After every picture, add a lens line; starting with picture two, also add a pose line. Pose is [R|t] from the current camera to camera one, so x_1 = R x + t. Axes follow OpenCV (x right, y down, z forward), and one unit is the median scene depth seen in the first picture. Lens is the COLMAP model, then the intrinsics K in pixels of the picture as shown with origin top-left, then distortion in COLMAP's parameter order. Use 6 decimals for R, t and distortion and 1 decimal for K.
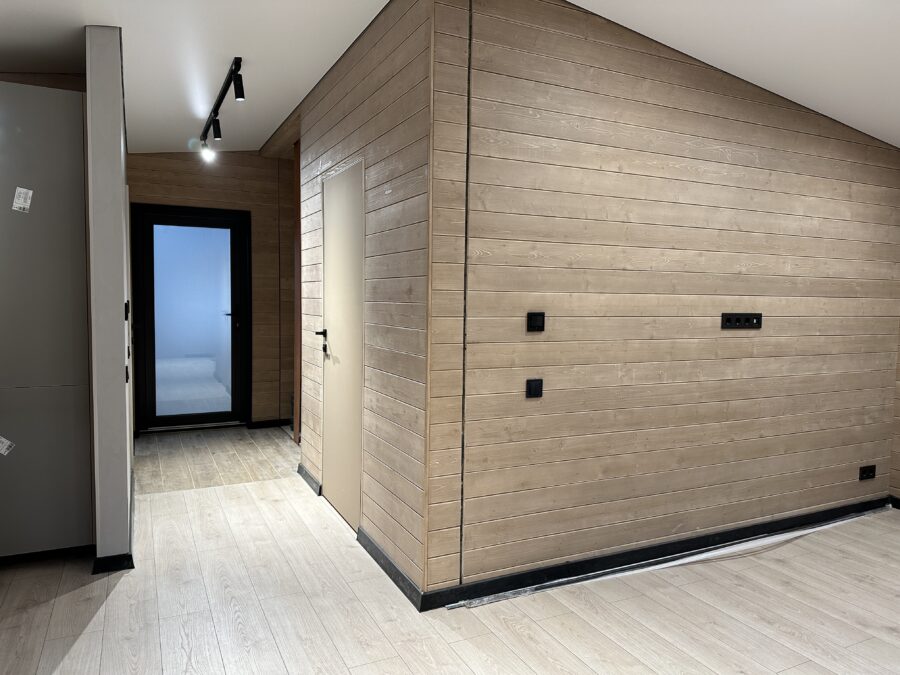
lens RADIAL K [[638.0, 0, 457.9], [0, 638.0, 335.6], [0, 0, 1]] dist [0.084929, -0.083948]
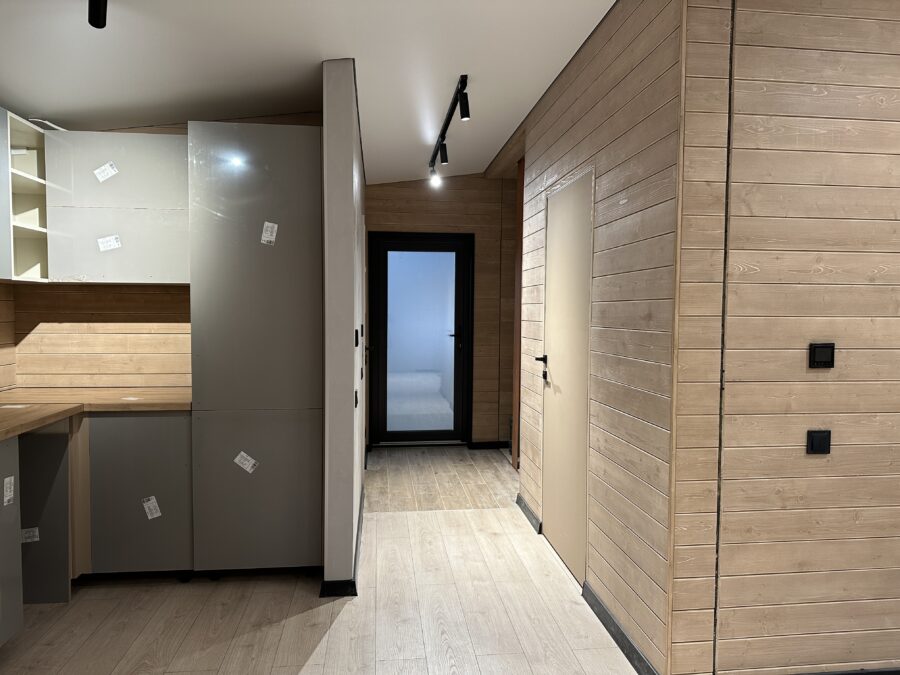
lens RADIAL K [[638.0, 0, 442.4], [0, 638.0, 328.0], [0, 0, 1]] dist [0.084929, -0.083948]
pose [[0.935545, 0.004356, -0.353181, -0.027789], [-0.017941, 0.999219, -0.035201, -0.018431], [0.352752, 0.039268, 0.934893, 0.103405]]
